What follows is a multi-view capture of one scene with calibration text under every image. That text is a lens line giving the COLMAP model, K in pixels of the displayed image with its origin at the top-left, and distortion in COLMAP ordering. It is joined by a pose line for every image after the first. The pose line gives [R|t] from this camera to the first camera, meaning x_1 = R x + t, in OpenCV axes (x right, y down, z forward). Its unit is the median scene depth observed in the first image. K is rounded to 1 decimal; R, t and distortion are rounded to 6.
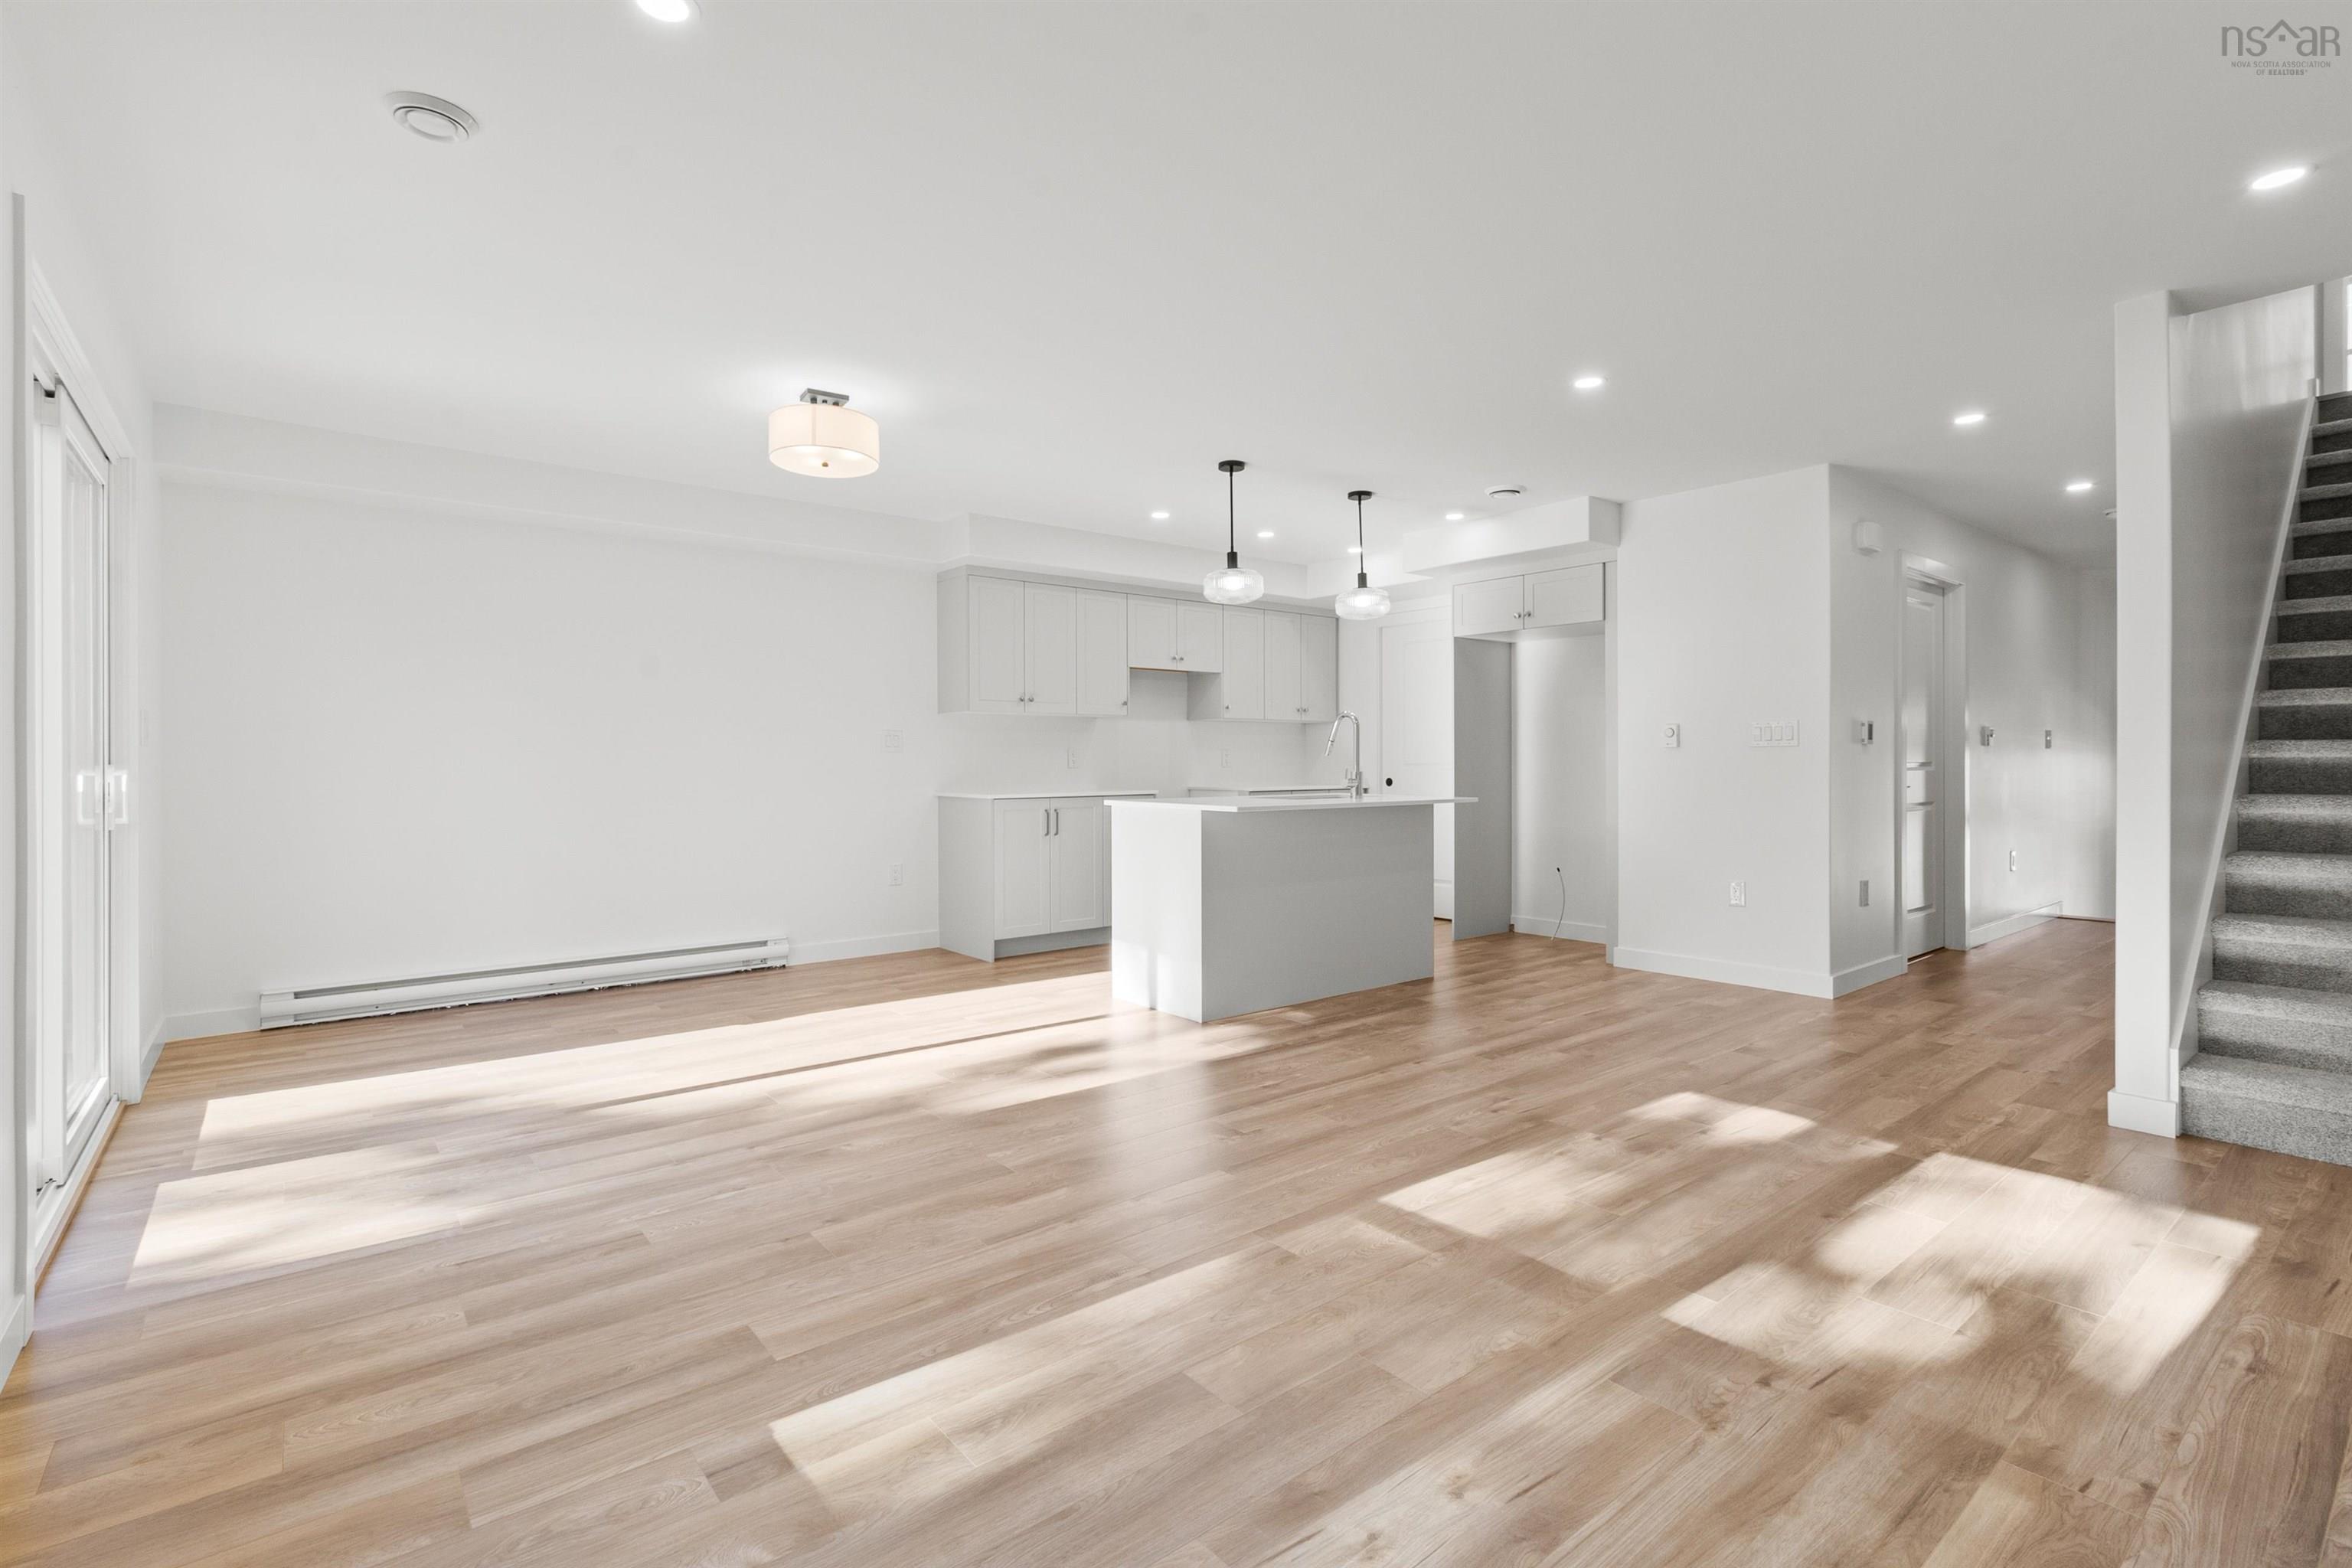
lens RADIAL K [[1082.1, 0, 1173.7], [0, 1082.1, 764.3], [0, 0, 1]] dist [0.004574, 0.000161]
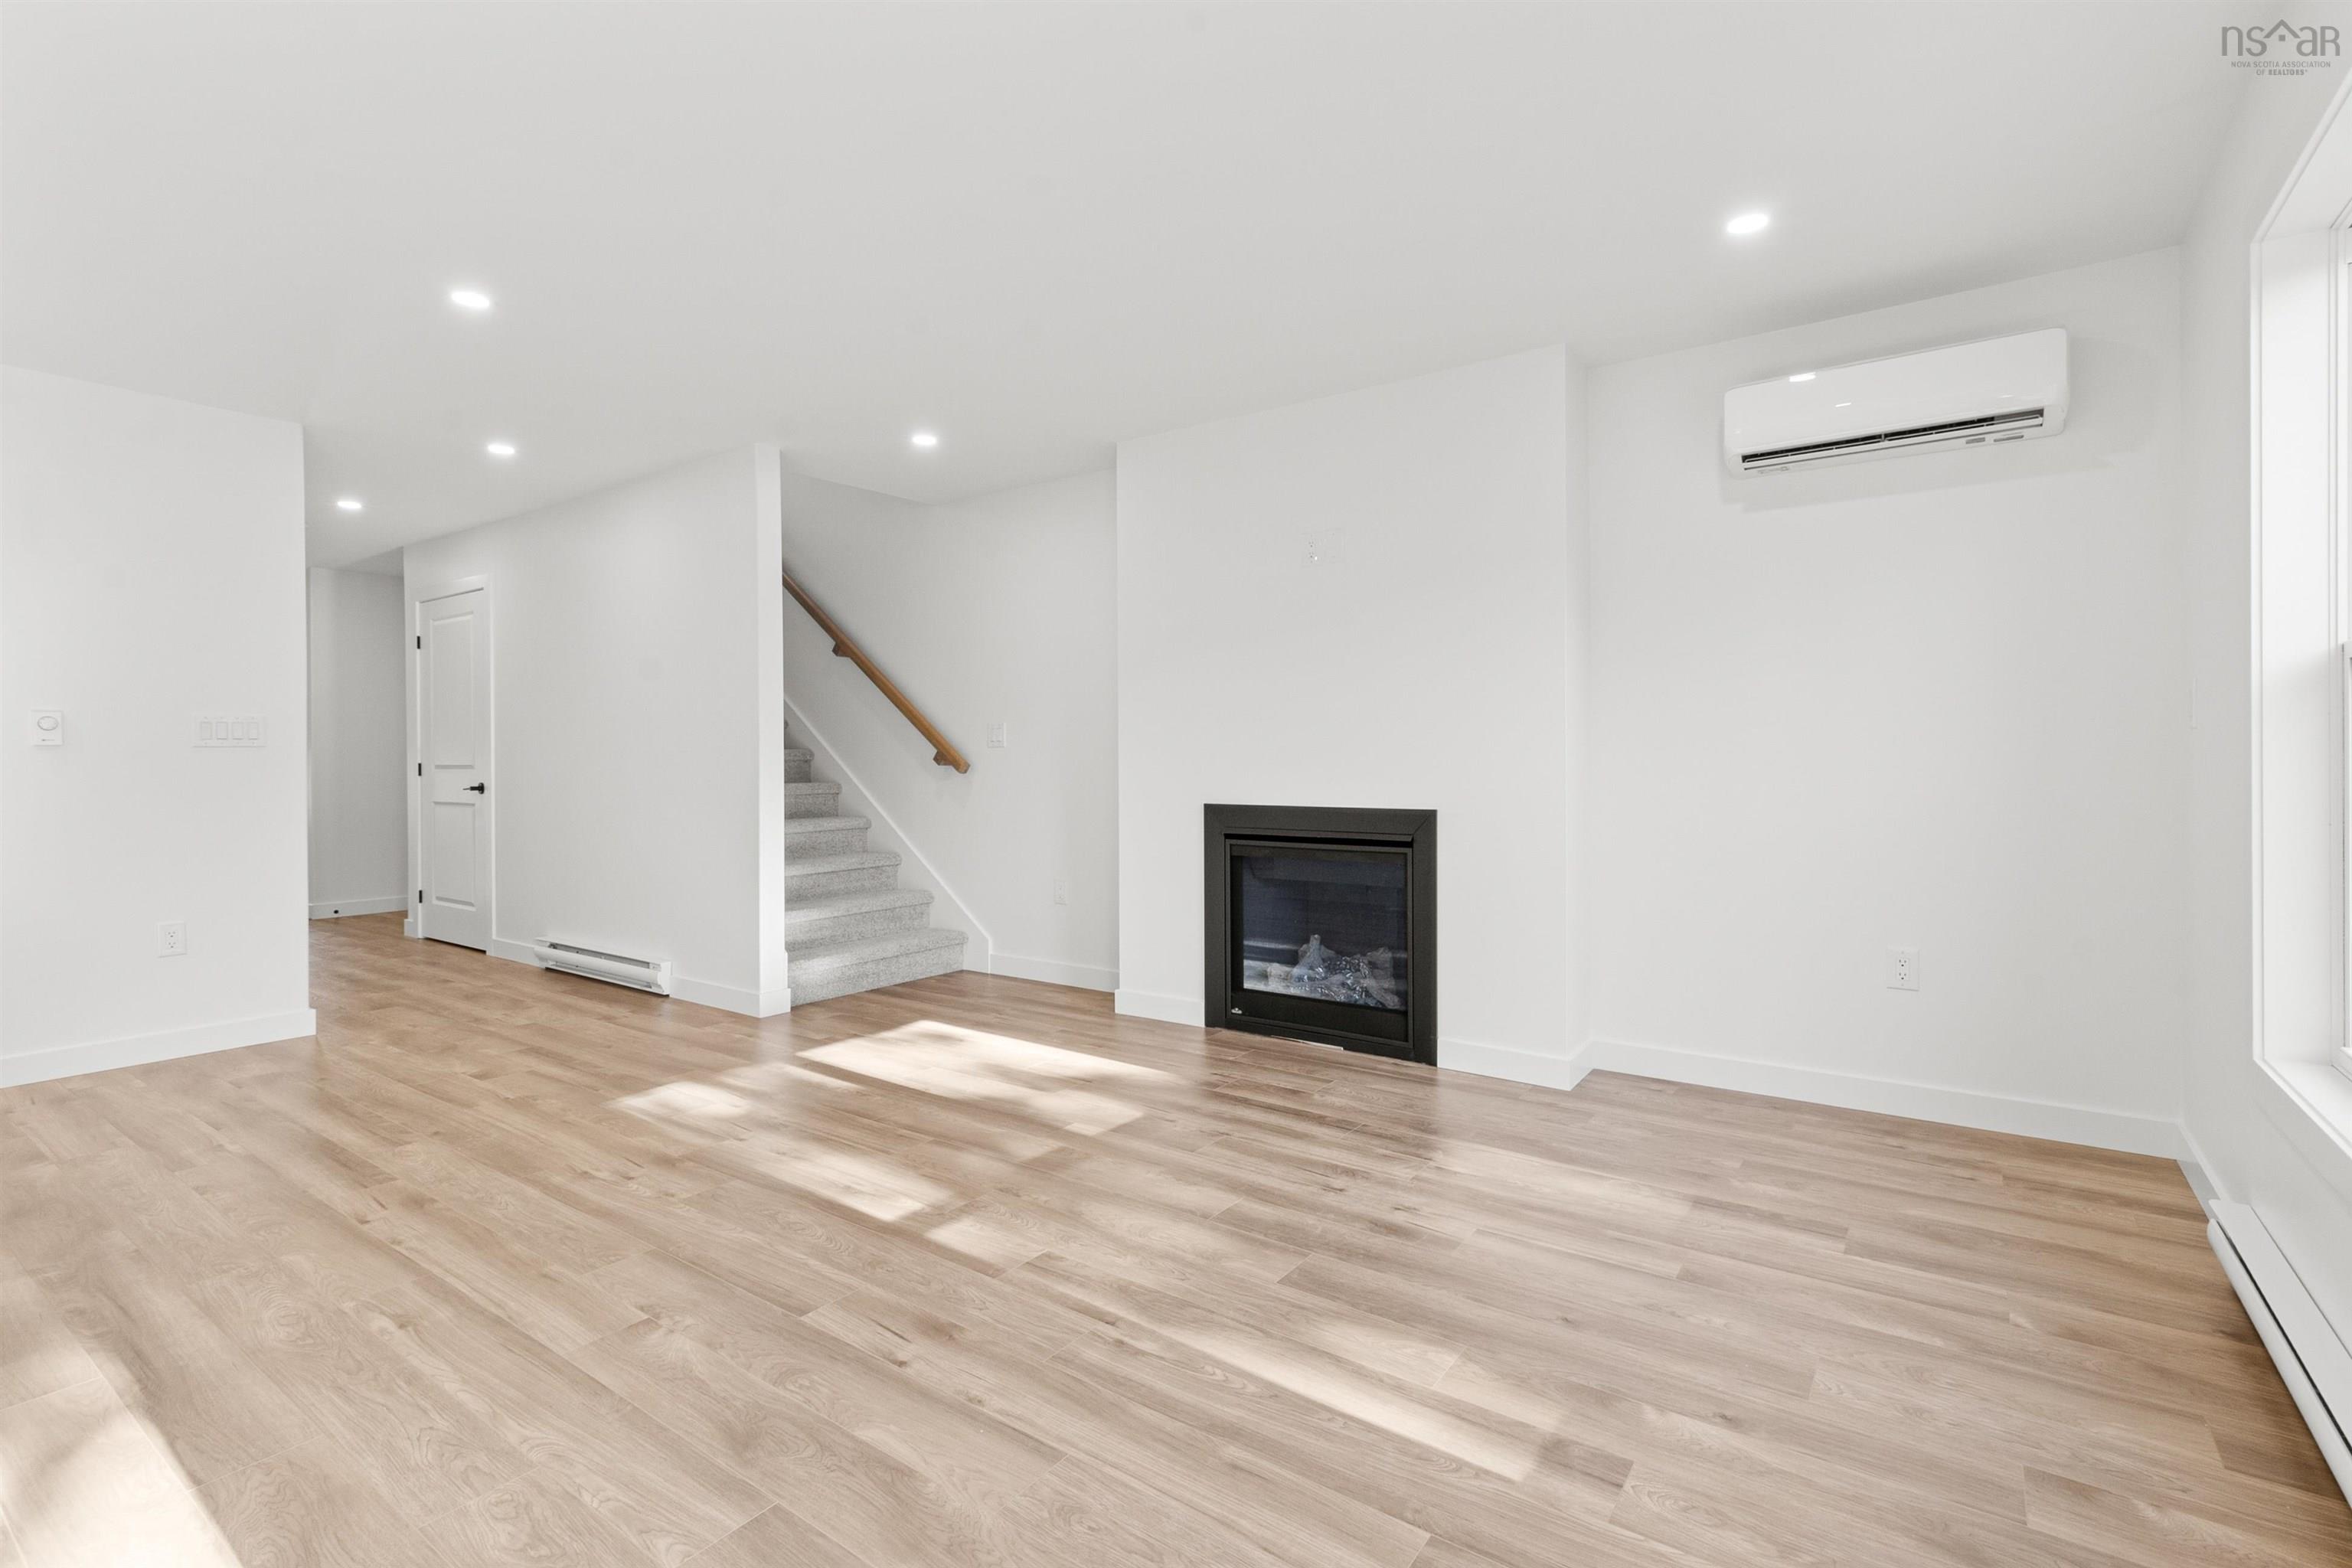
lens RADIAL K [[1082.1, 0, 1173.7], [0, 1082.1, 764.3], [0, 0, 1]] dist [0.004574, 0.000161]
pose [[-0.262731, 0.000792, 0.964869, -0.811541], [0.007981, 0.999967, 0.001353, 0.001914], [-0.964836, 0.008056, -0.262729, 1.051549]]
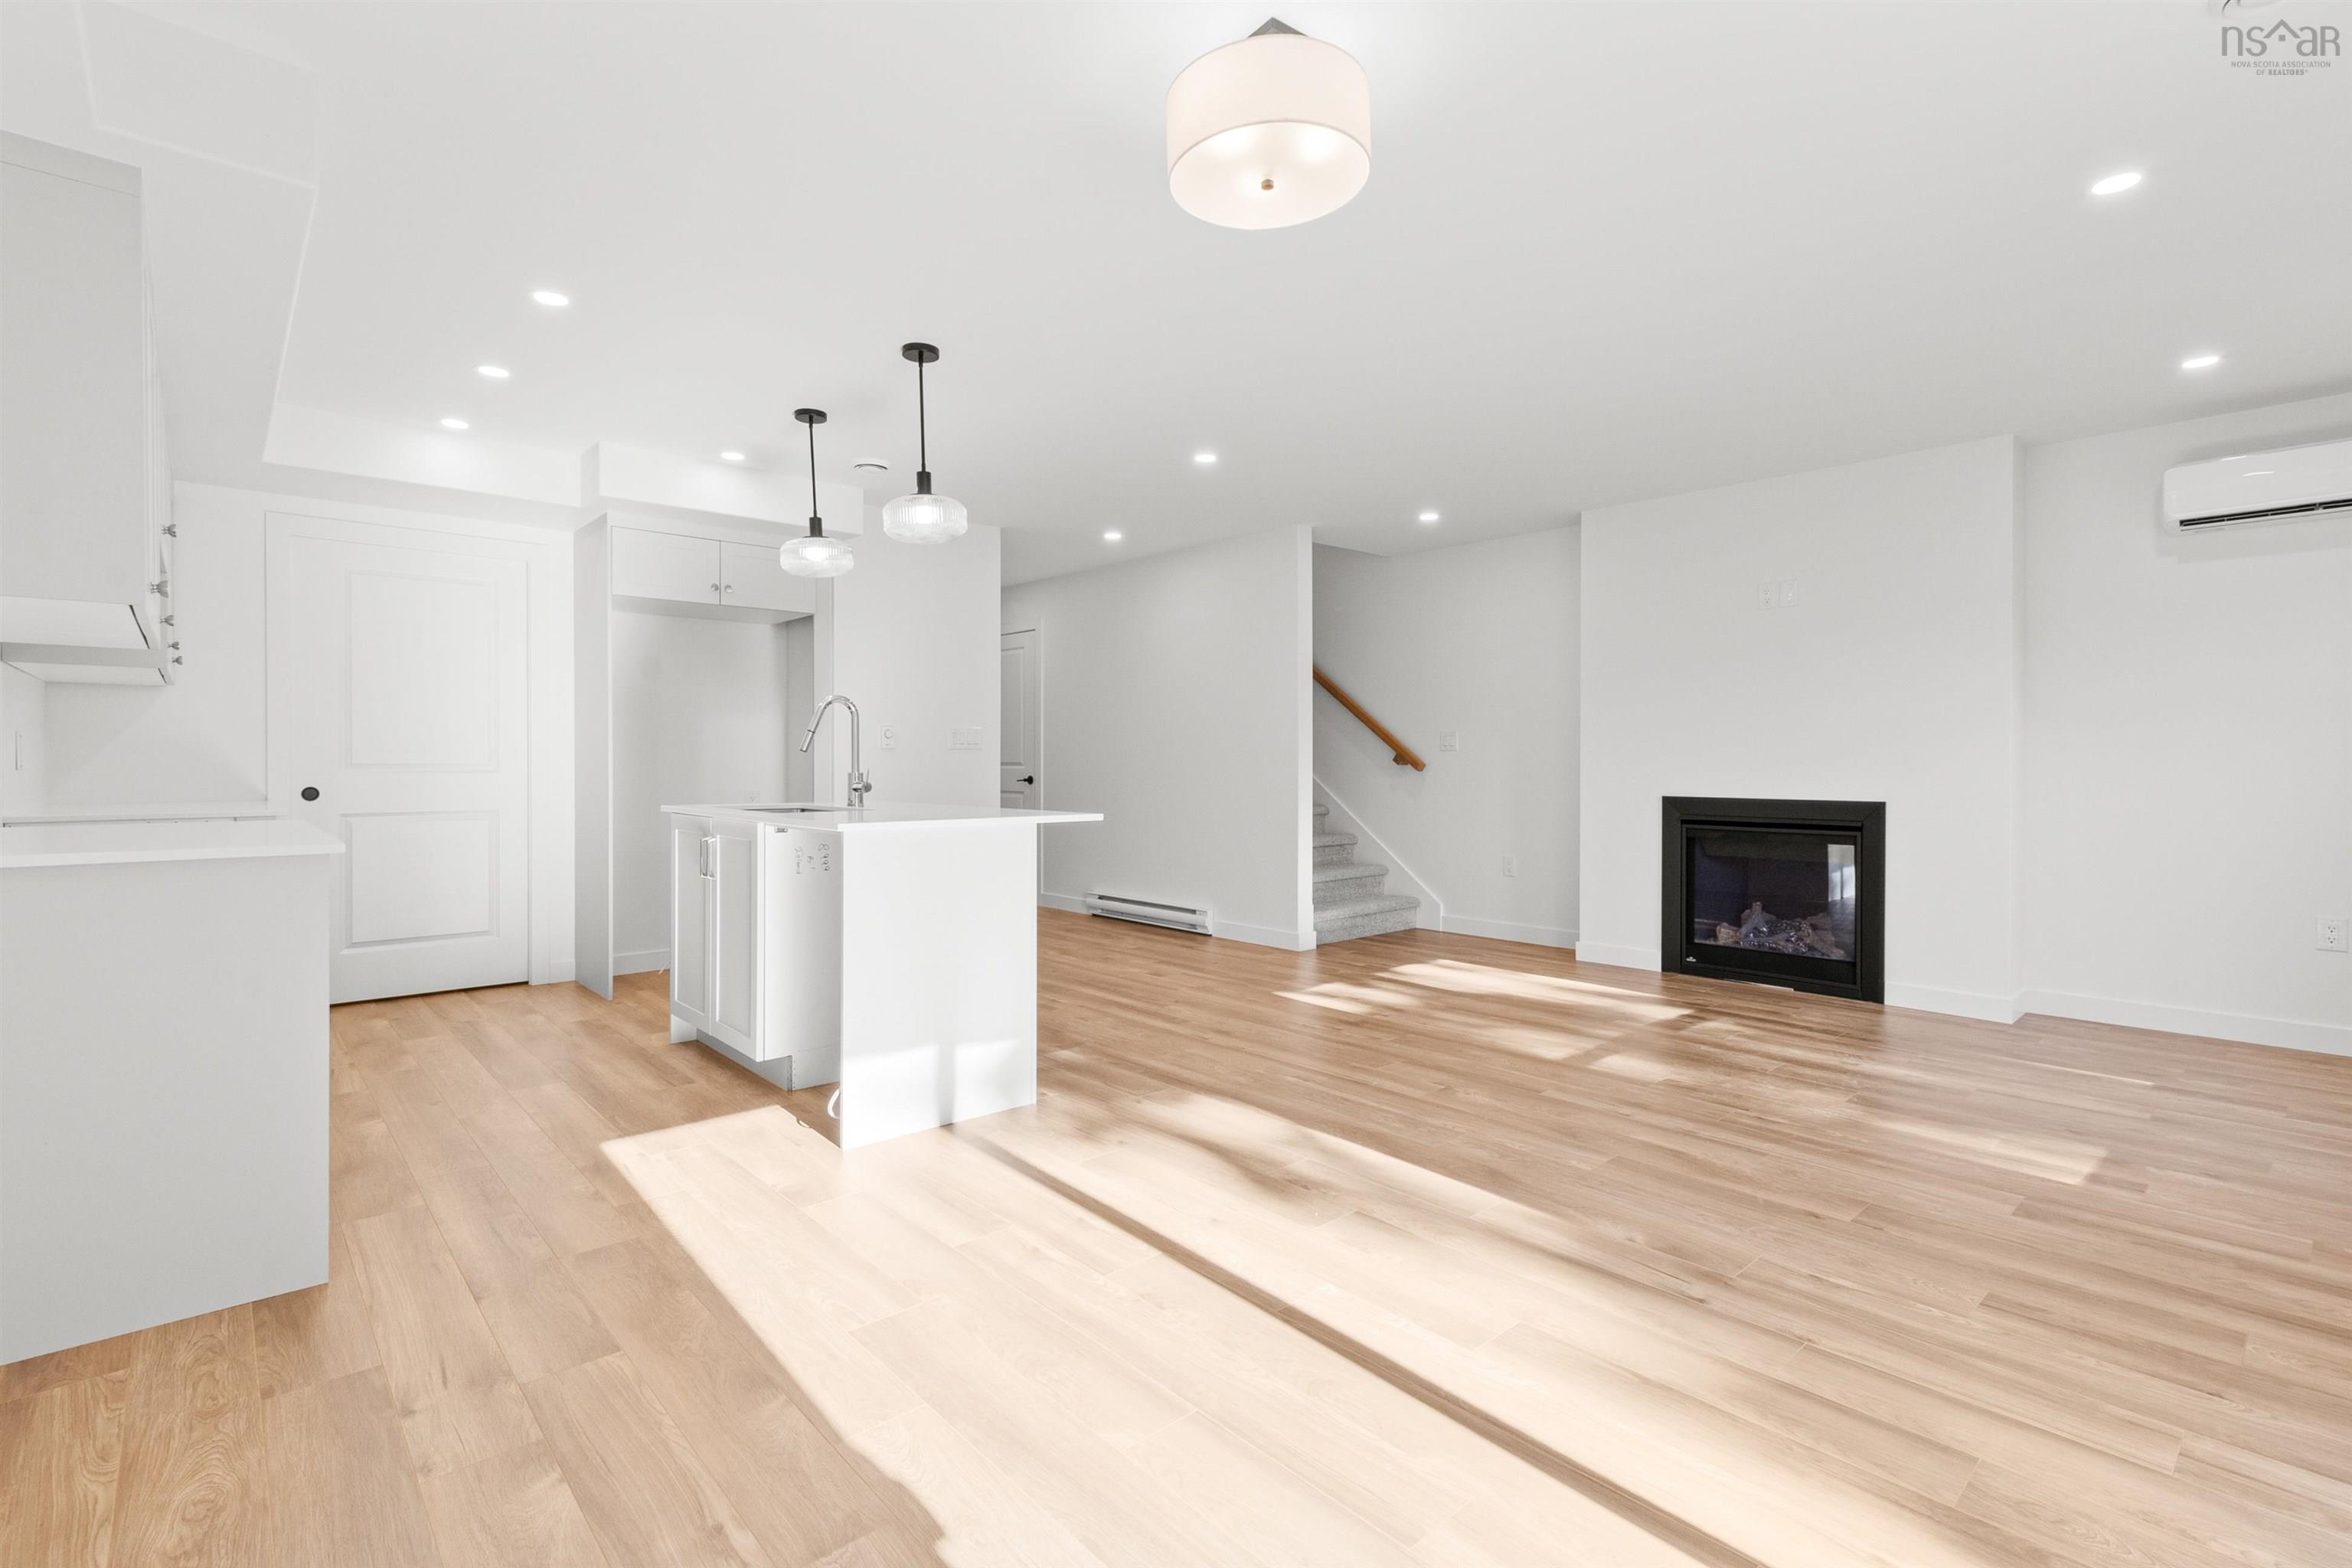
lens RADIAL K [[1082.1, 0, 1173.7], [0, 1082.1, 764.3], [0, 0, 1]] dist [0.004574, 0.000161]
pose [[-0.053814, 0.000497, 0.998551, -1.284391], [0.001318, 0.999999, -0.000426, 0.002901], [-0.998550, 0.001293, -0.053814, 1.643781]]
